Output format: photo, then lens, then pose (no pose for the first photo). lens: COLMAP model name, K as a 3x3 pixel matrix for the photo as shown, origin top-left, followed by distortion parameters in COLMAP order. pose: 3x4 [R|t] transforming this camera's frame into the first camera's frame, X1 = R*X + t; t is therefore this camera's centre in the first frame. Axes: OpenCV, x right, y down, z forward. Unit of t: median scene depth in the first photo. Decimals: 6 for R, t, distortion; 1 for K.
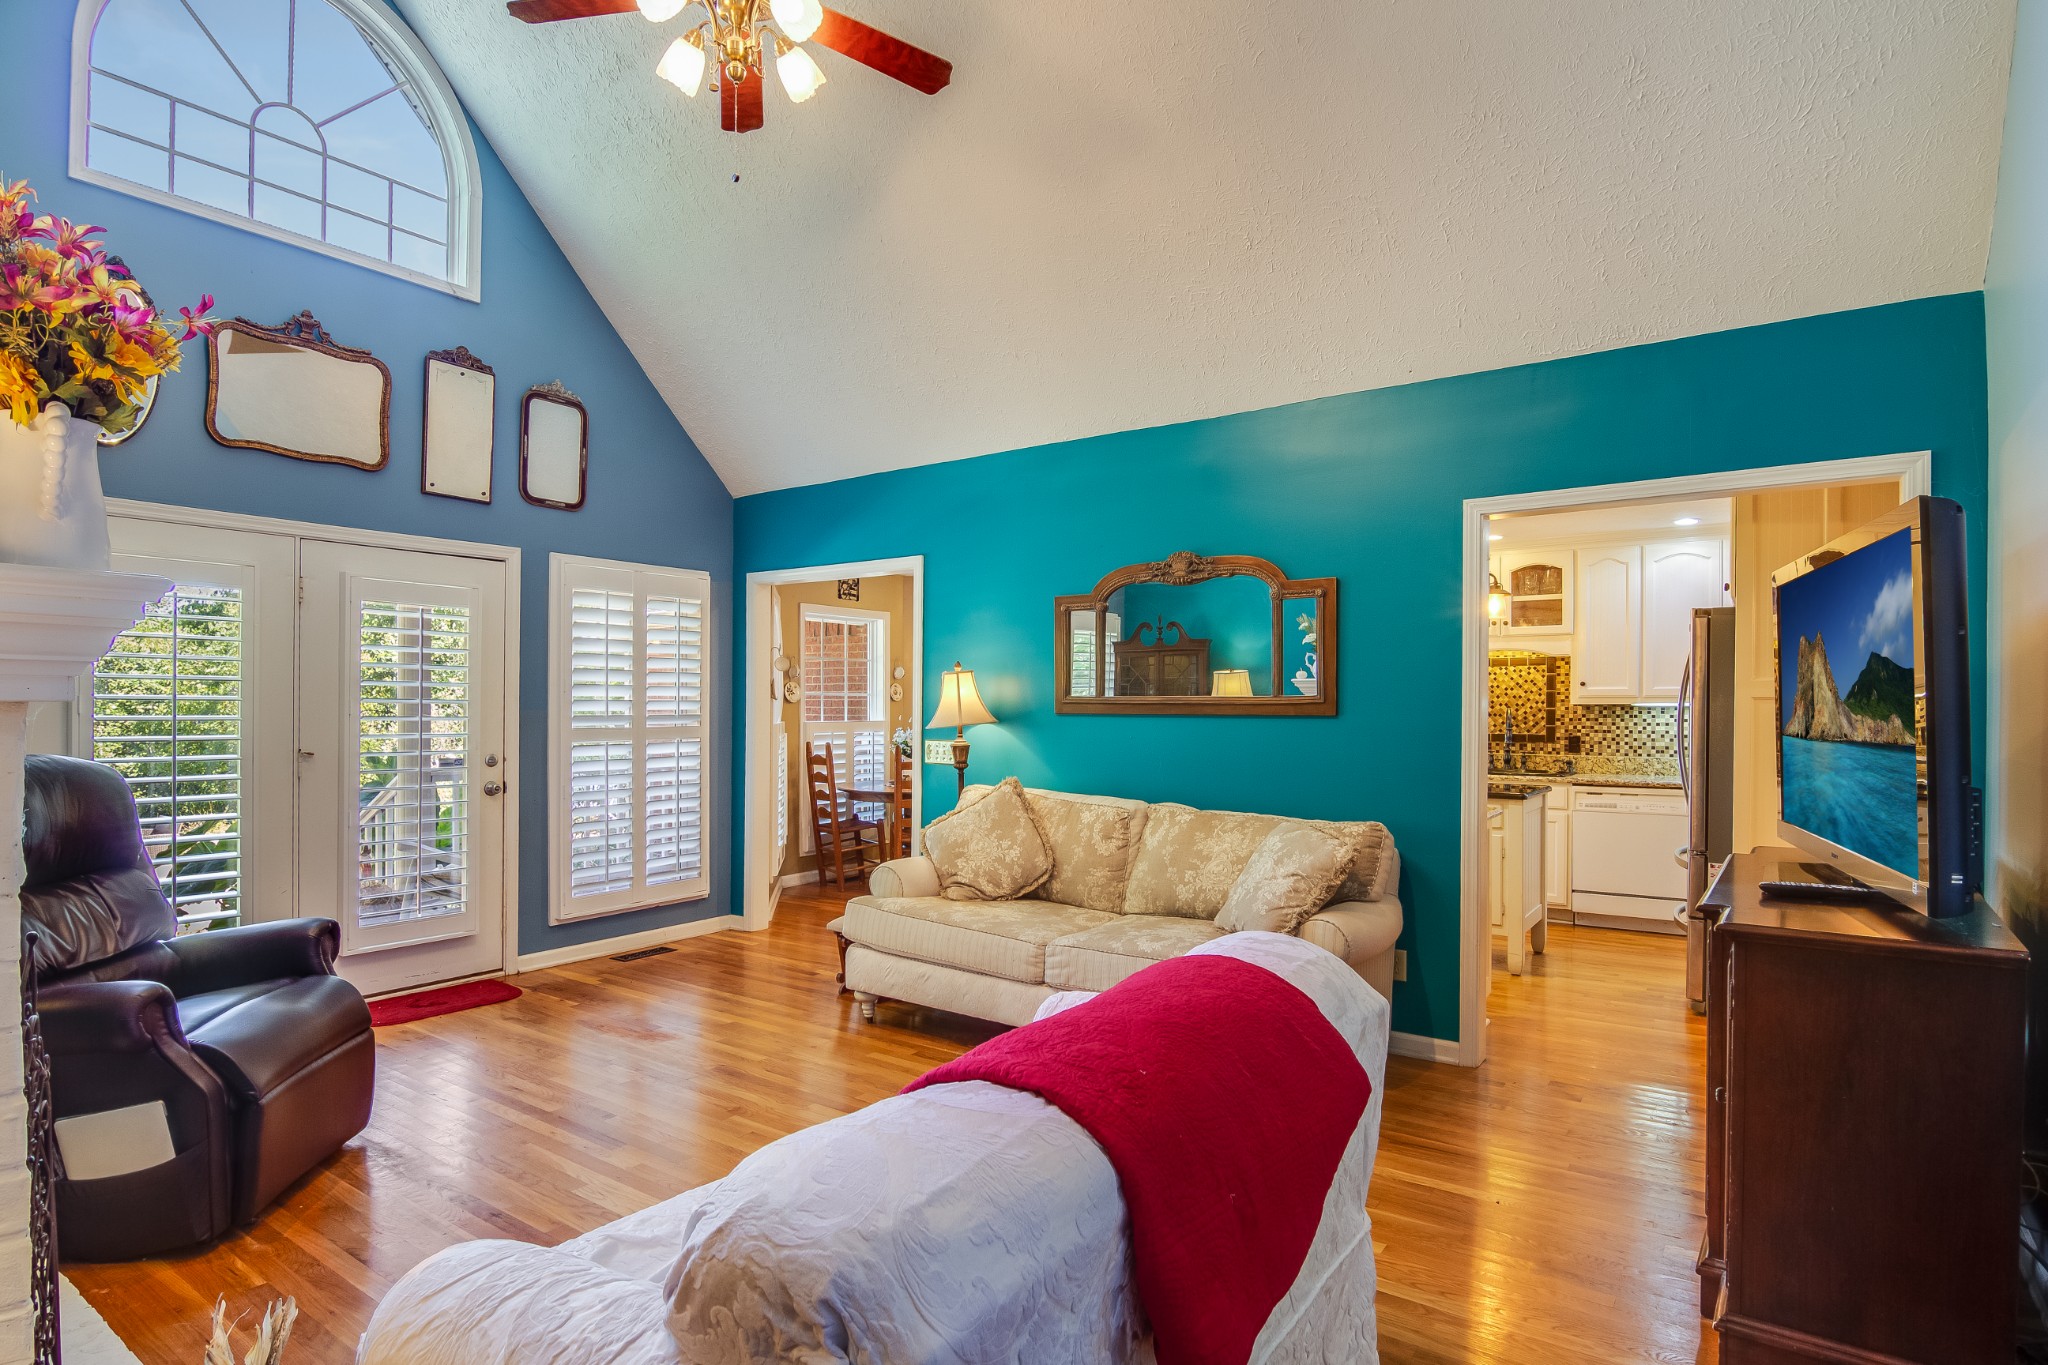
lens RADIAL K [[1081.8, 0, 1010.3], [0, 1081.8, 681.3], [0, 0, 1]] dist [-0.005228, -0.001941]
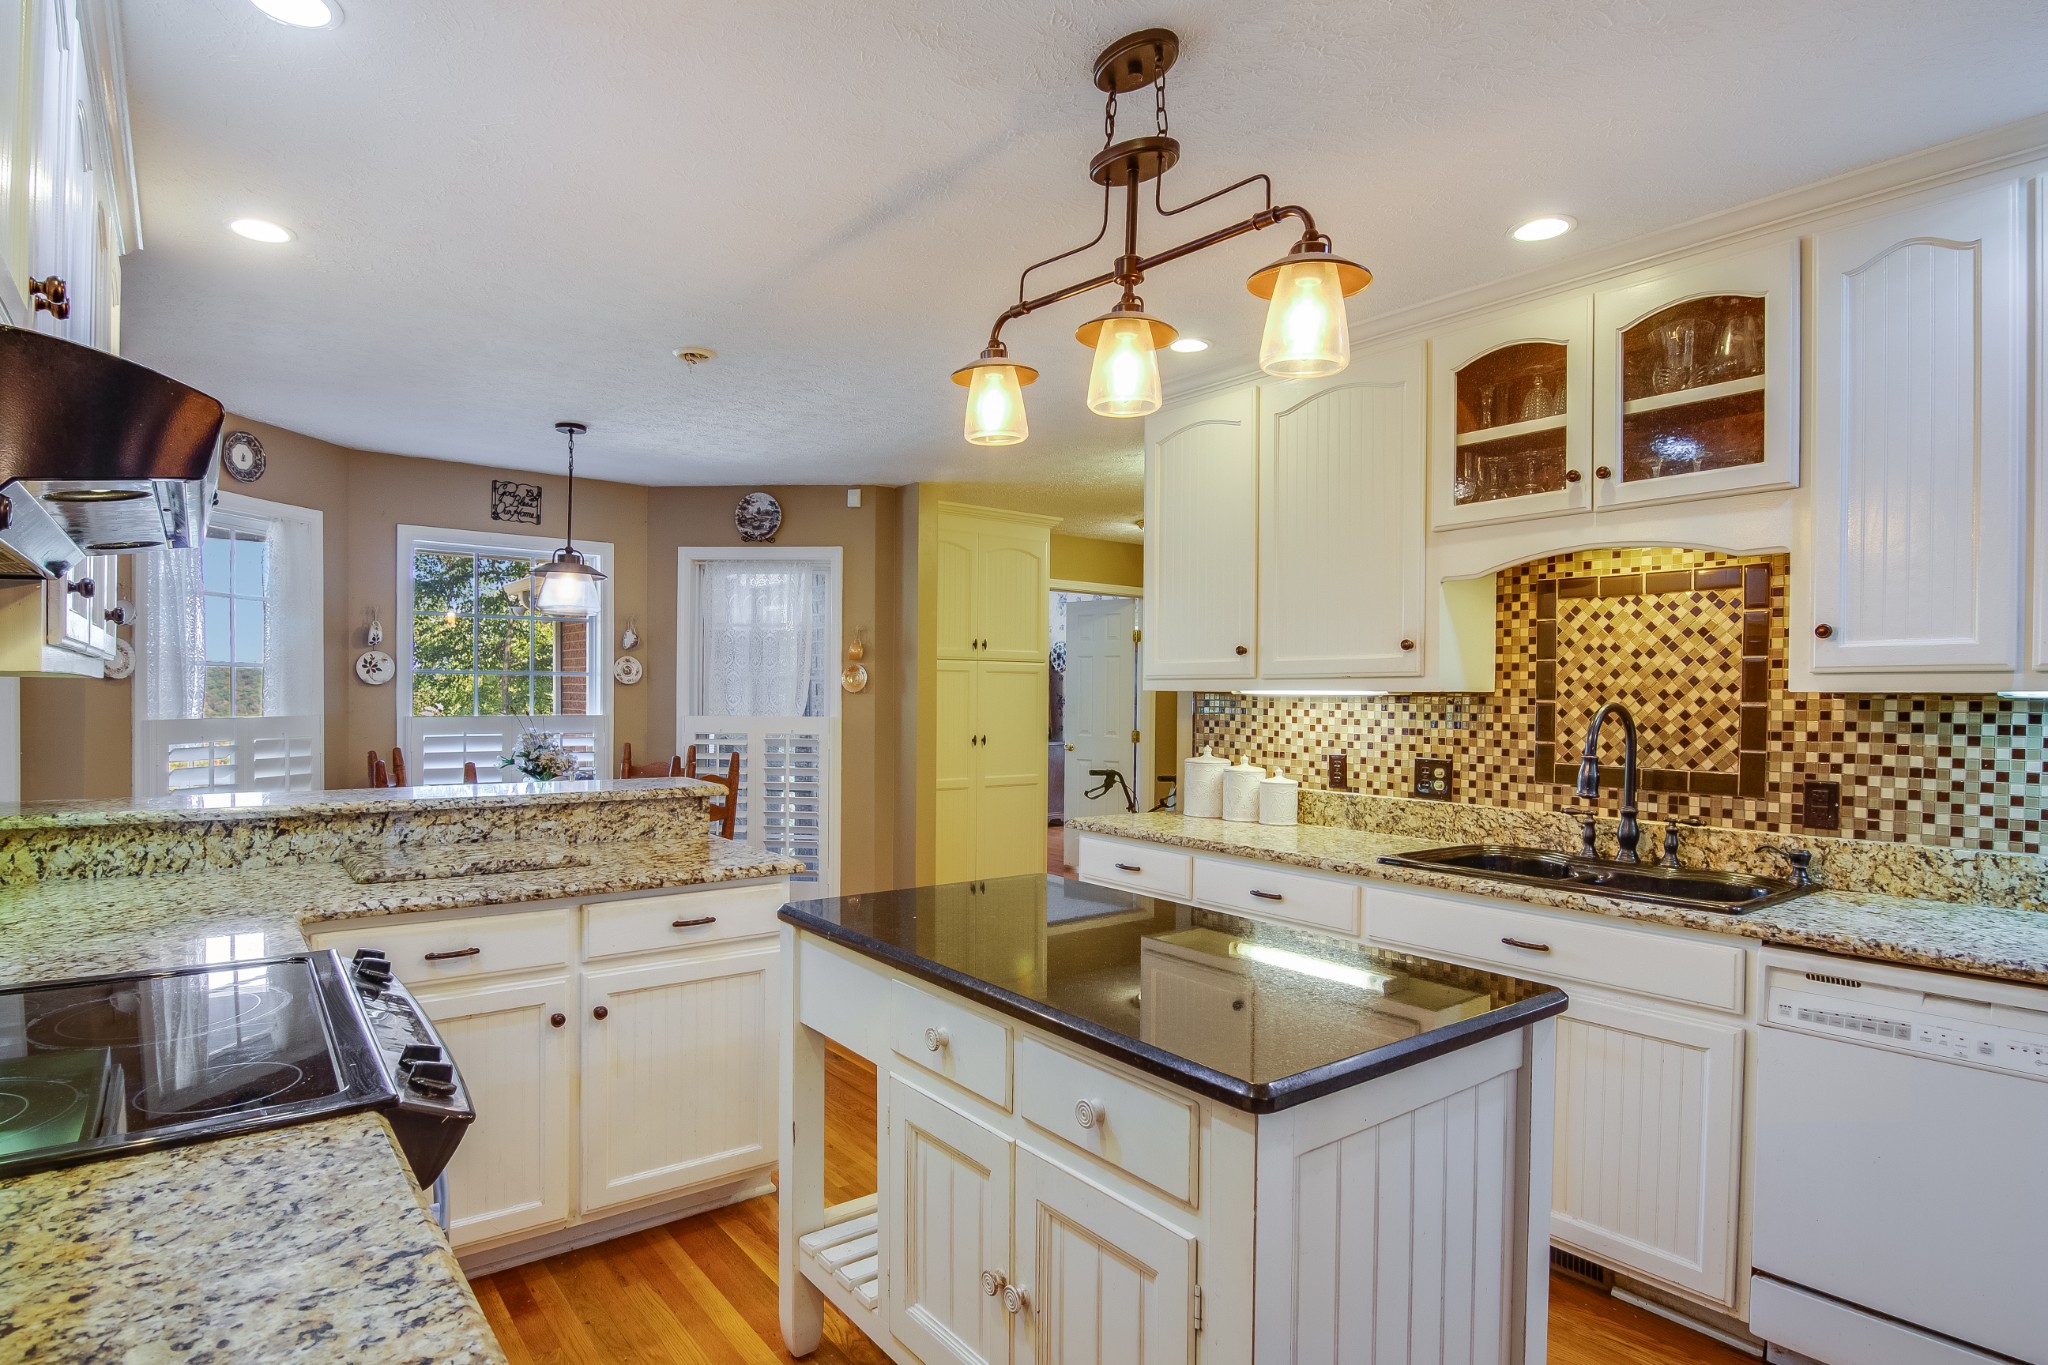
lens RADIAL K [[1081.8, 0, 1029.9], [0, 1081.8, 686.1], [0, 0, 1]] dist [-0.005228, -0.001941]
pose [[0.956232, 0.001653, -0.292604, 0.375707], [0.002754, 0.999889, 0.014647, 0.012898], [0.292595, -0.014812, 0.956122, 0.582048]]
